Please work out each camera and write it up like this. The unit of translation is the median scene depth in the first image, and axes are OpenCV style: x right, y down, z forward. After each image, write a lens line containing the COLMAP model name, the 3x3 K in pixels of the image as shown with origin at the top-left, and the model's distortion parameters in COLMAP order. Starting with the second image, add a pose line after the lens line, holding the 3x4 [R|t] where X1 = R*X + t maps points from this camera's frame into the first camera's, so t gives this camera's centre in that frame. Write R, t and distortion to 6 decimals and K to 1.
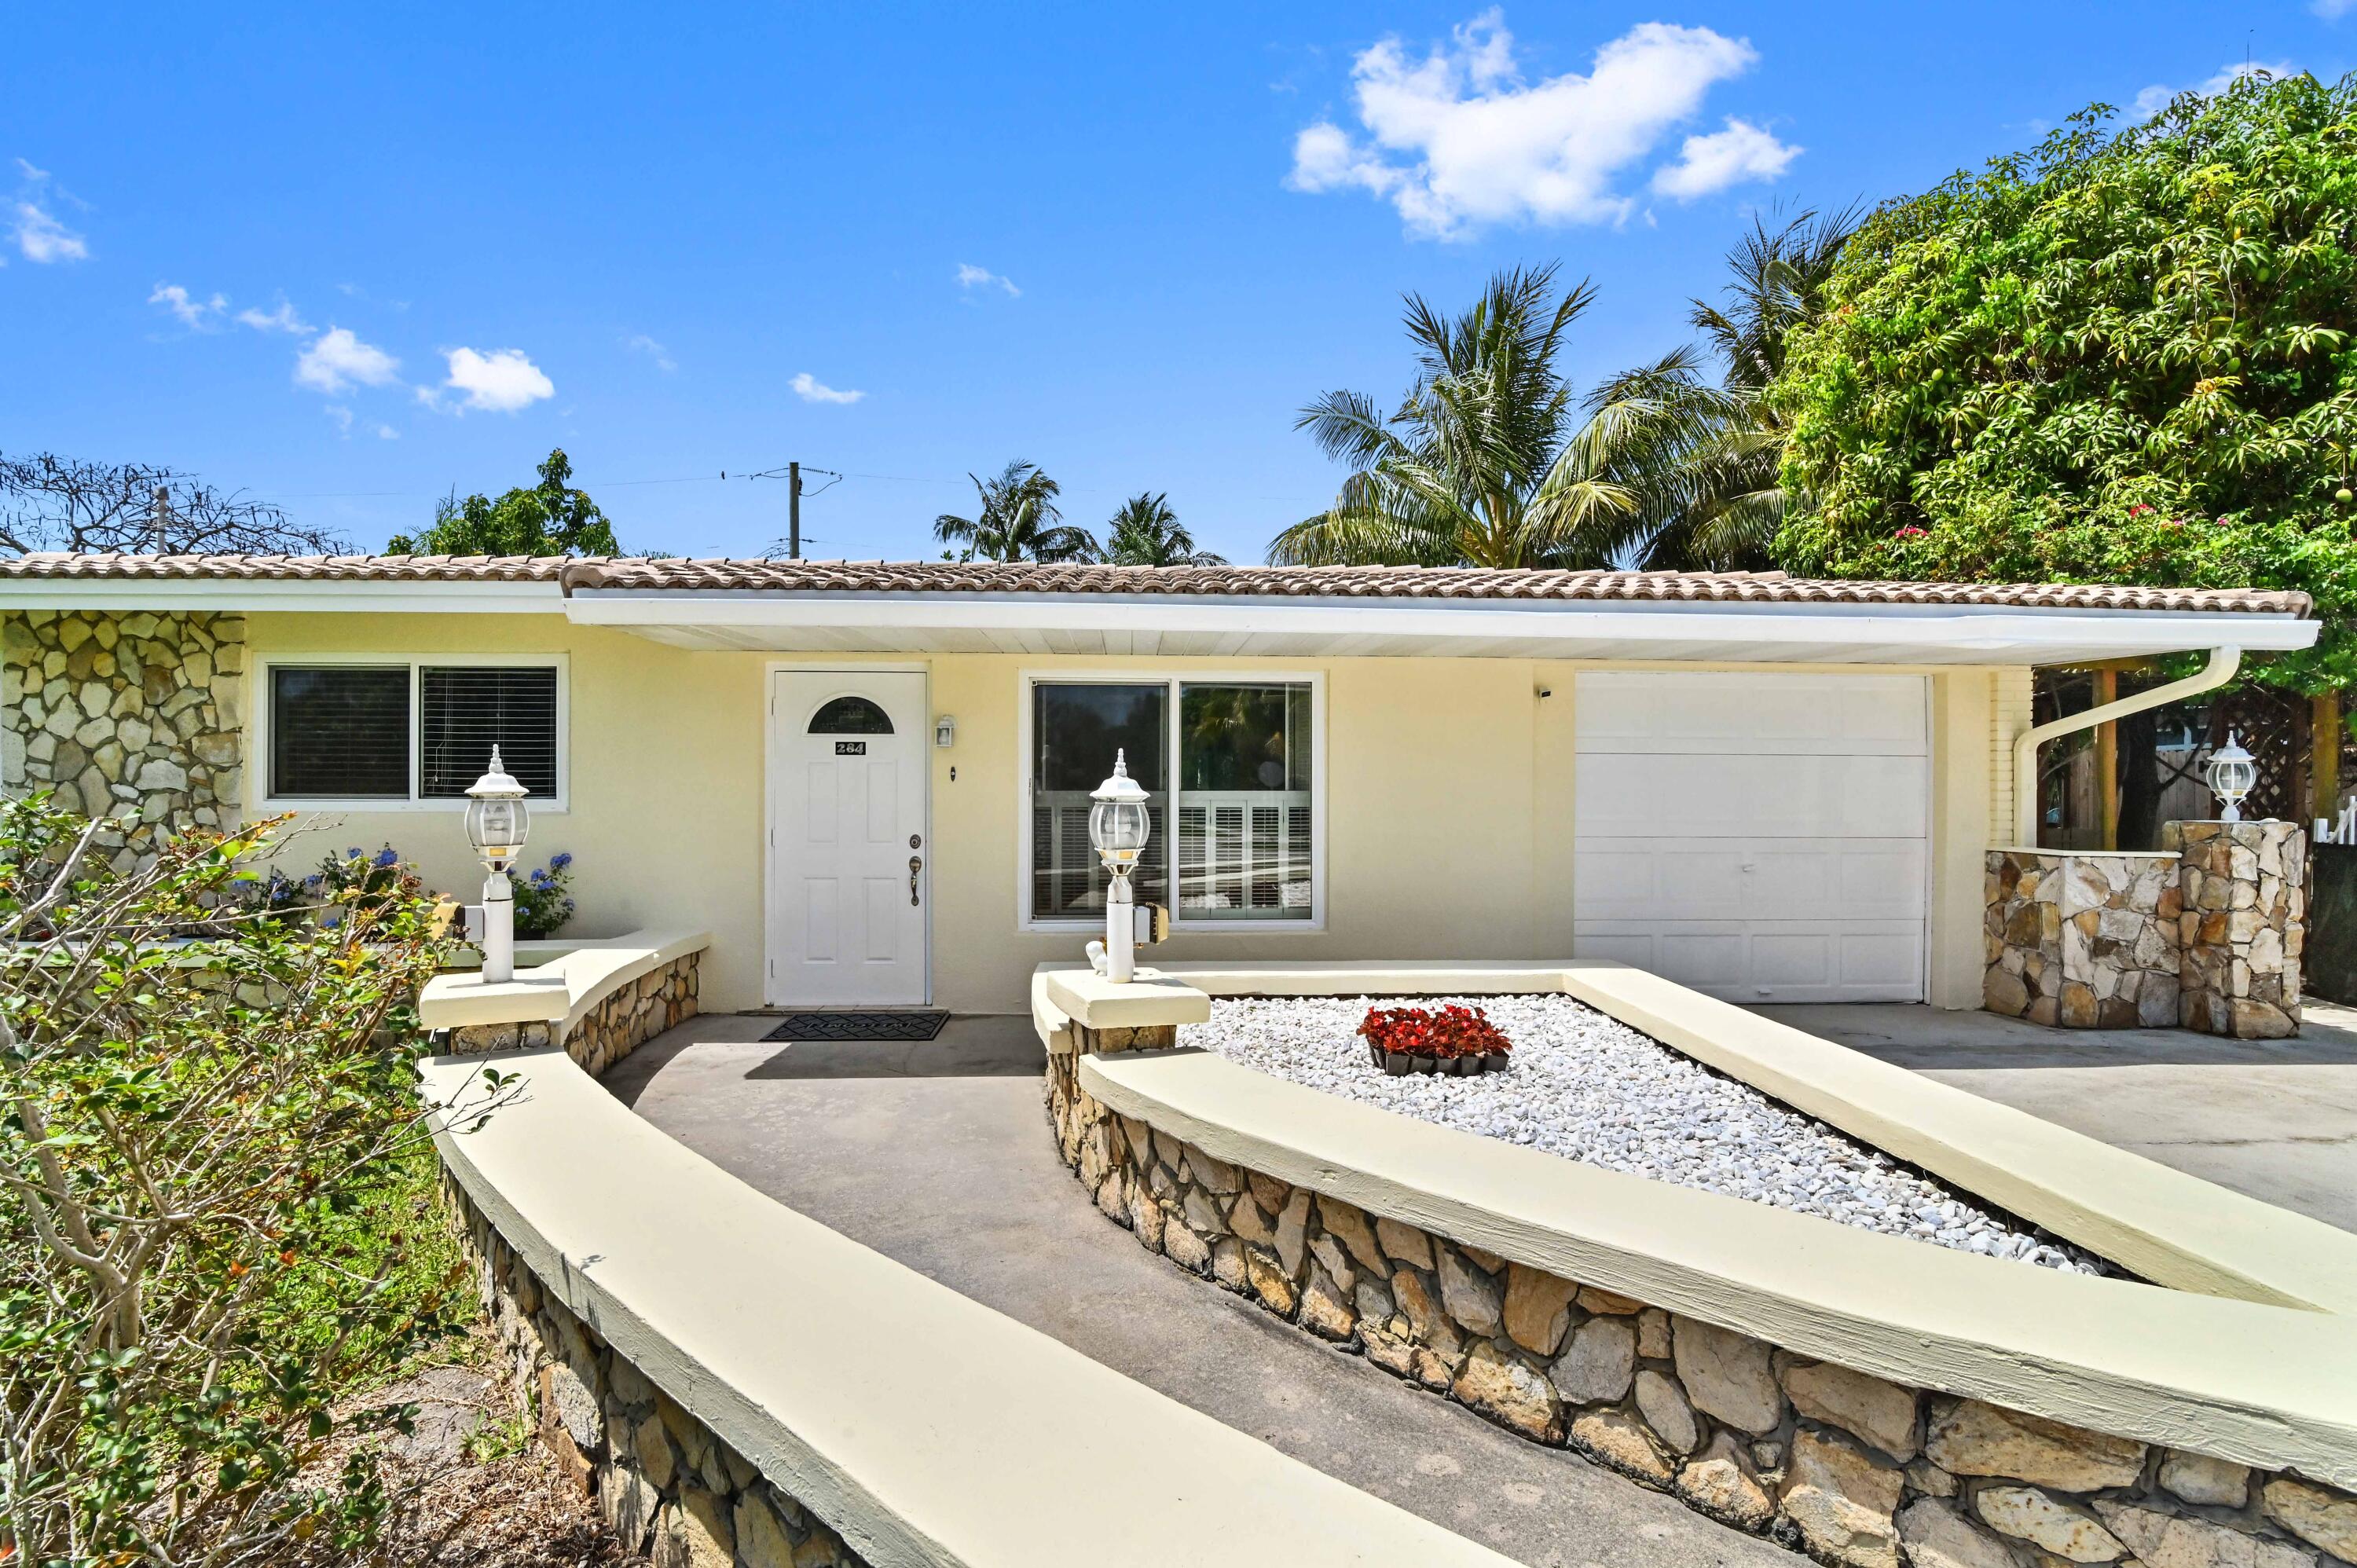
lens RADIAL K [[1080.9, 0, 1178.5], [0, 1080.9, 784.0], [0, 0, 1]] dist [-0.013055, -0.000112]
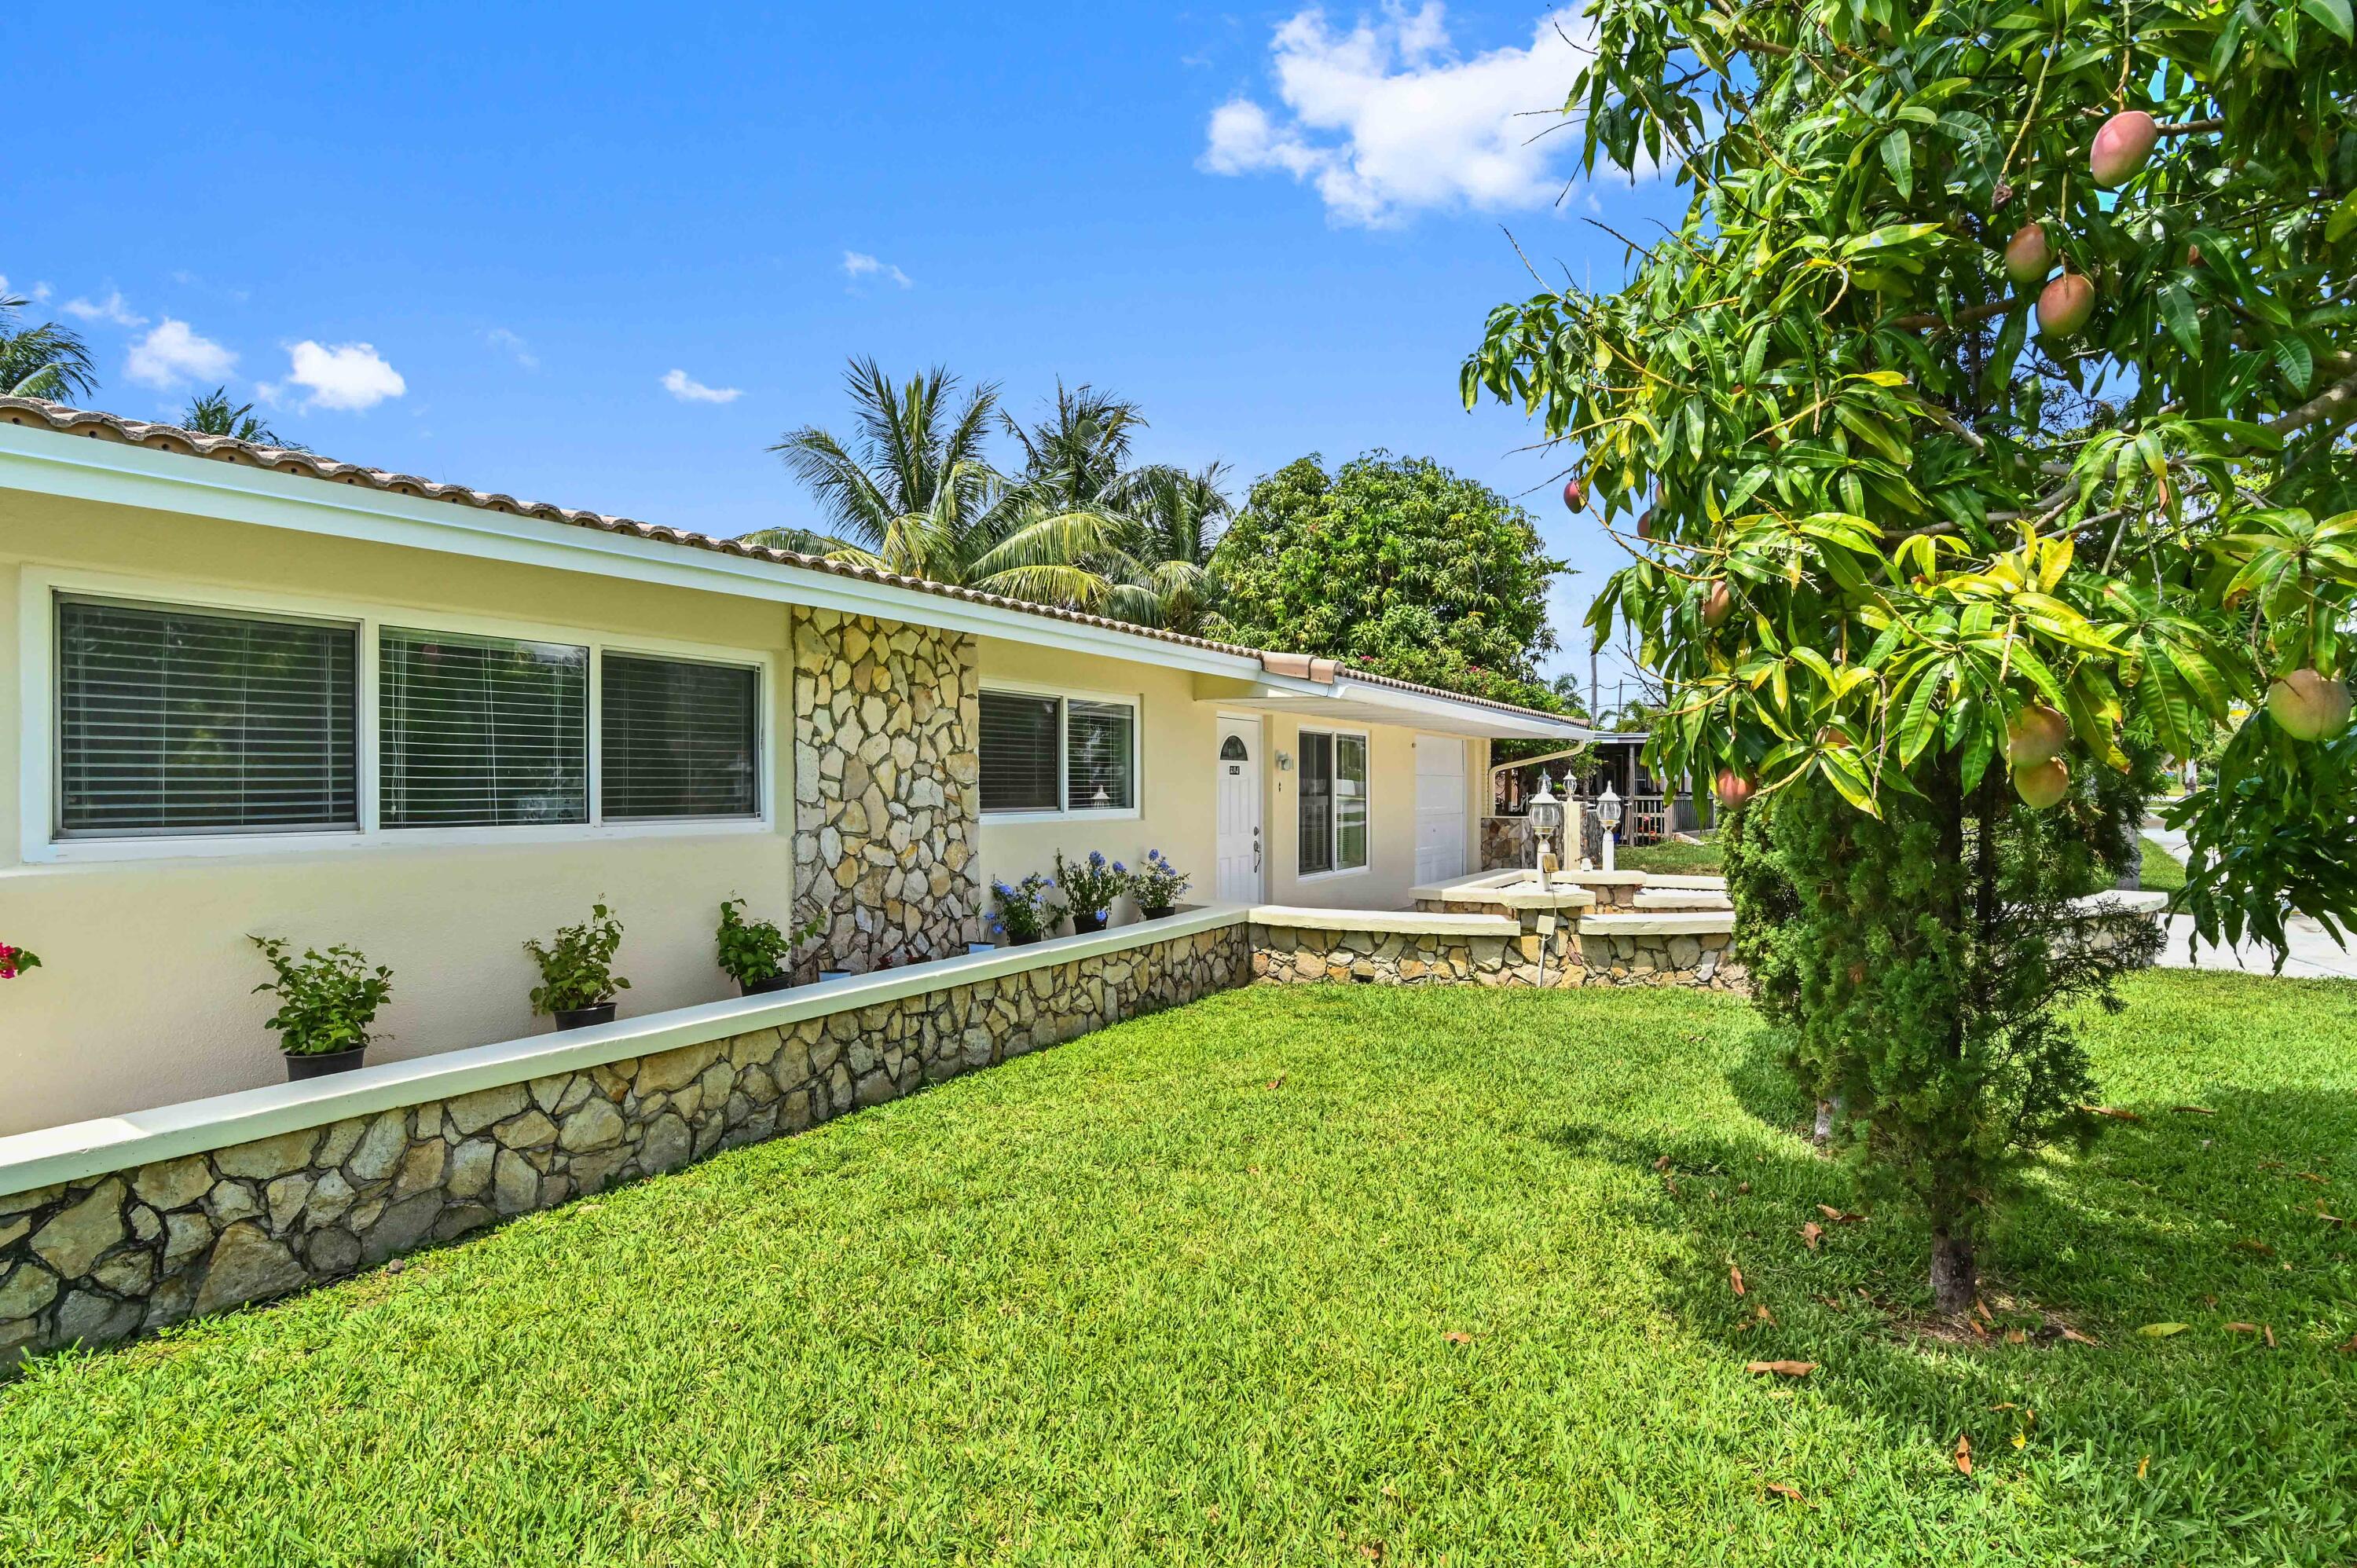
lens RADIAL K [[1080.9, 0, 1178.5], [0, 1080.9, 784.0], [0, 0, 1]] dist [-0.013055, -0.000112]
pose [[0.582998, -0.001827, 0.812472, -1.641304], [0.001085, 0.999998, 0.001471, -0.017605], [-0.812473, 0.000024, 0.582999, 0.208806]]
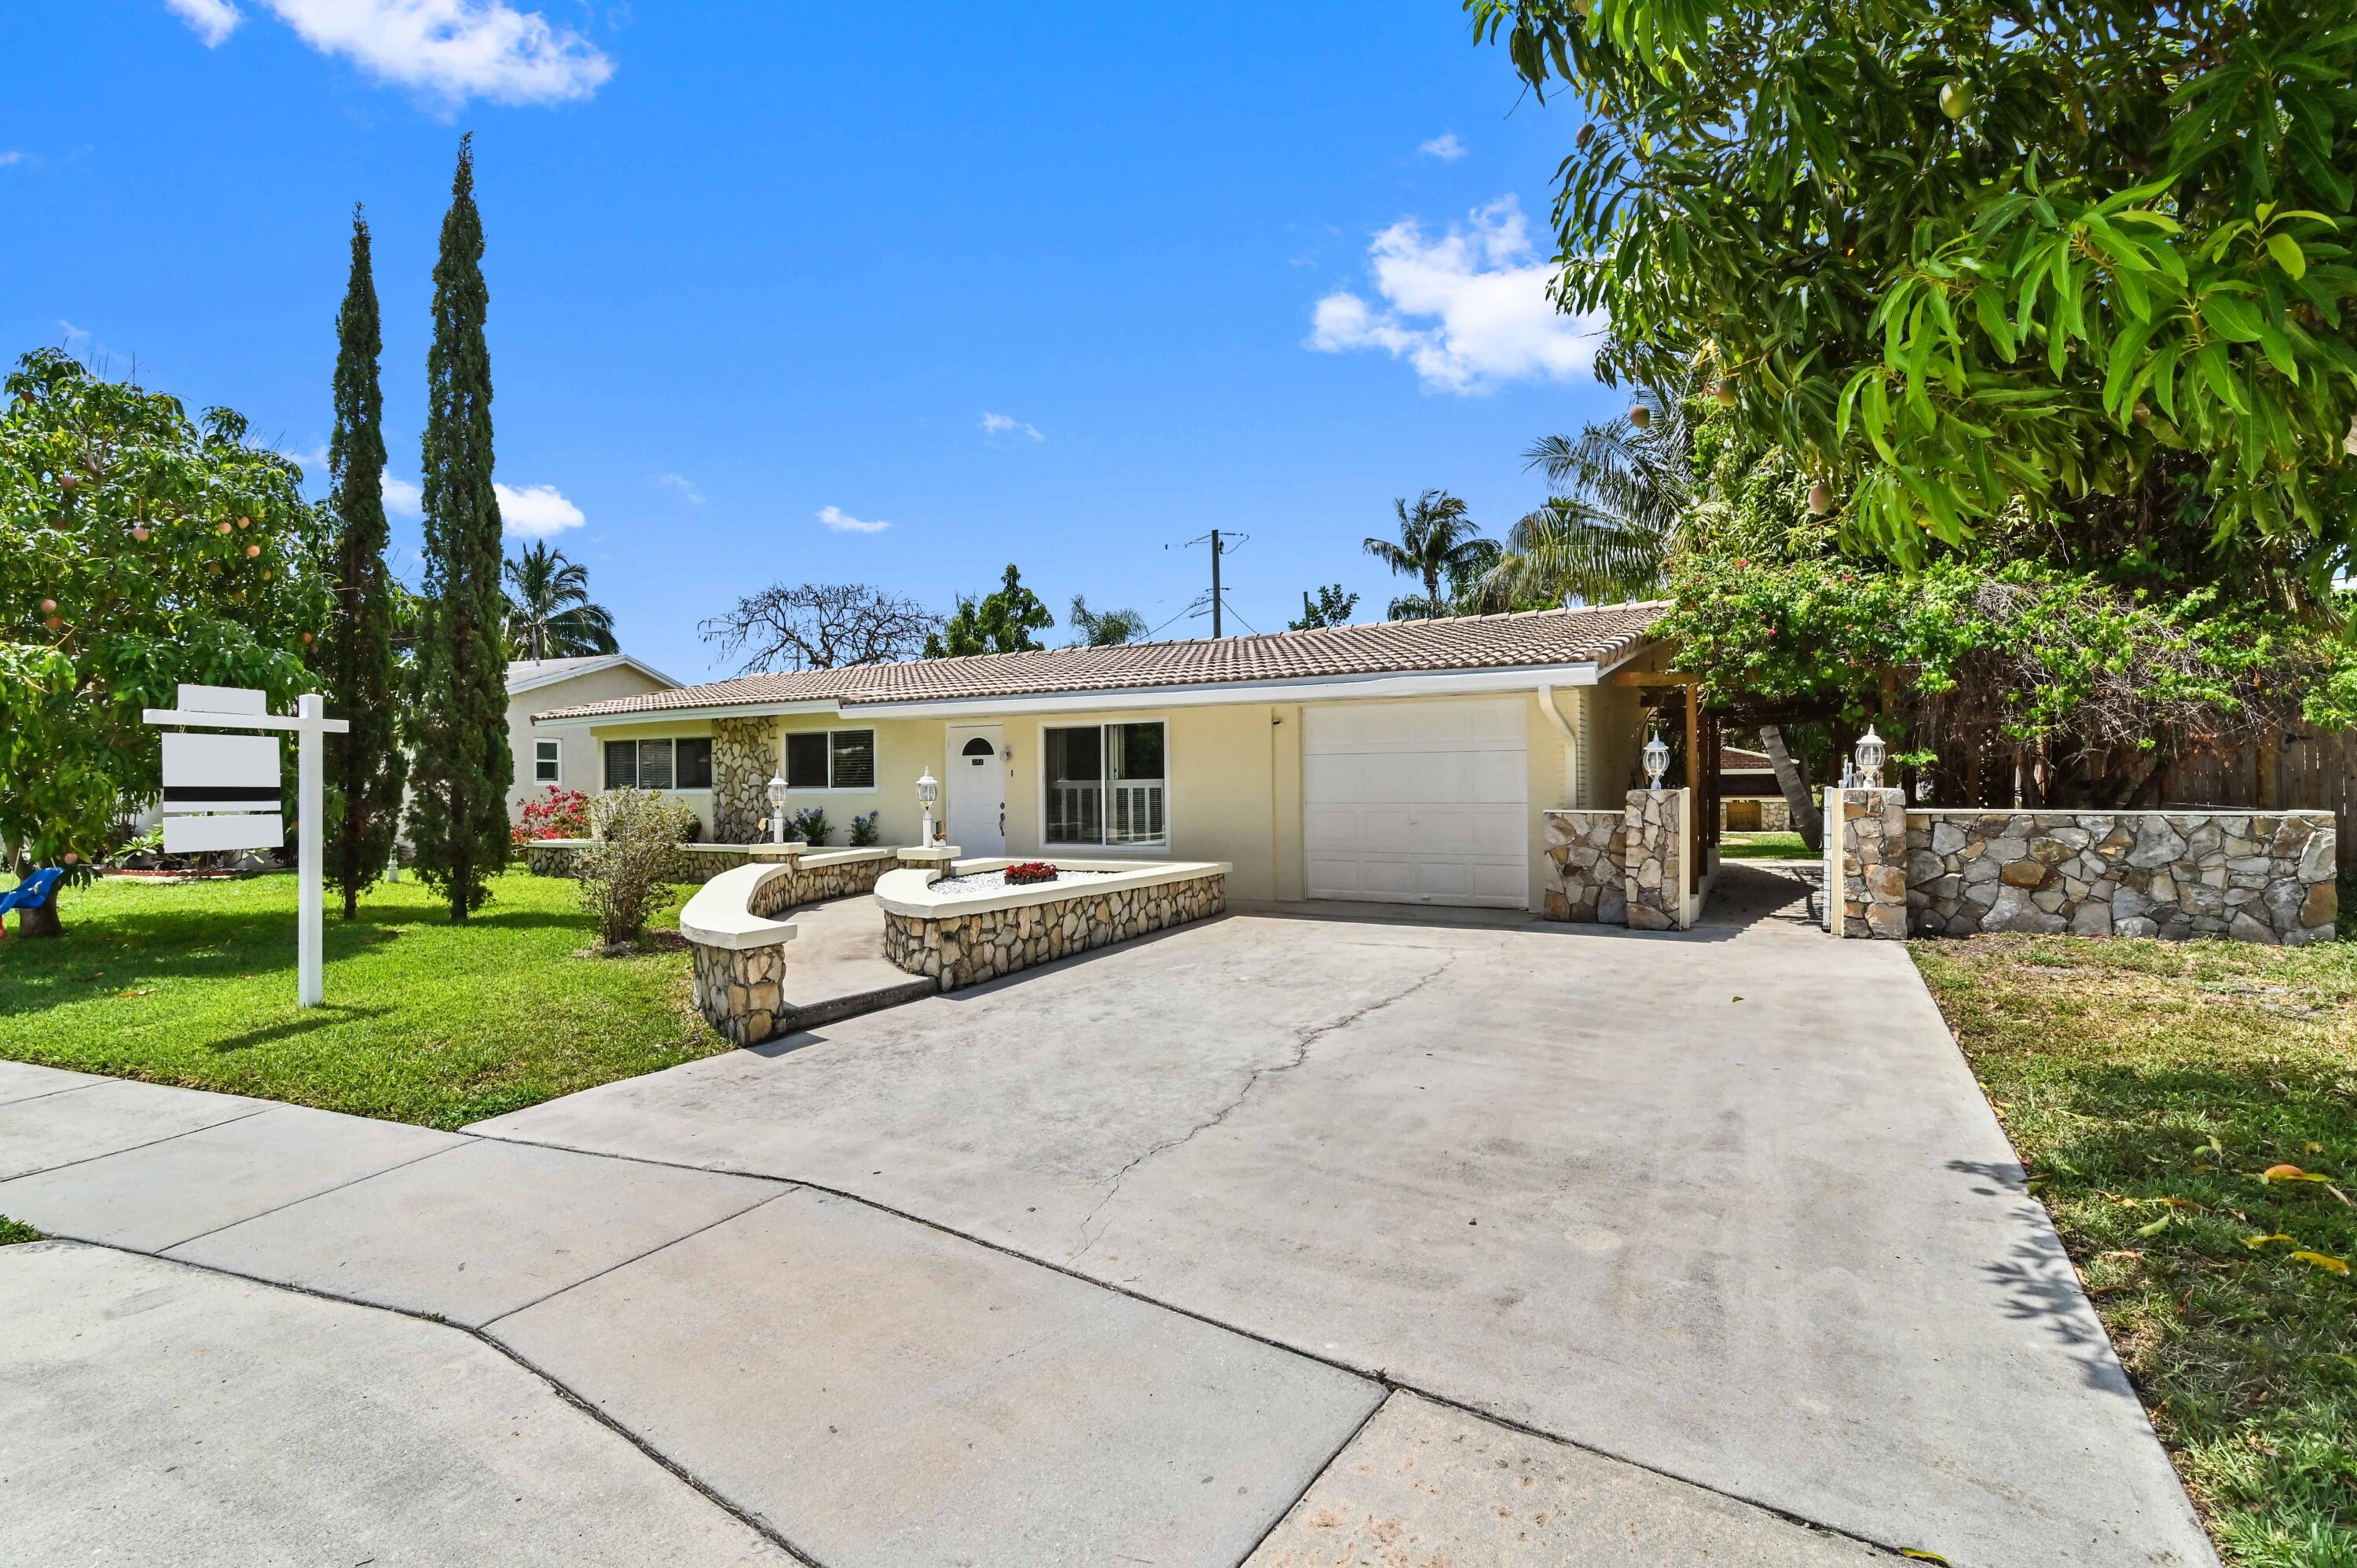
lens RADIAL K [[1106.0, 0, 1175.0], [0, 1106.0, 746.2], [0, 0, 1]] dist [-0.001797, -0.000067]
pose [[0.858880, -0.029823, -0.511308, 1.216263], [0.016170, 0.999385, -0.031129, 0.010283], [0.511922, 0.018468, 0.858834, -0.719140]]
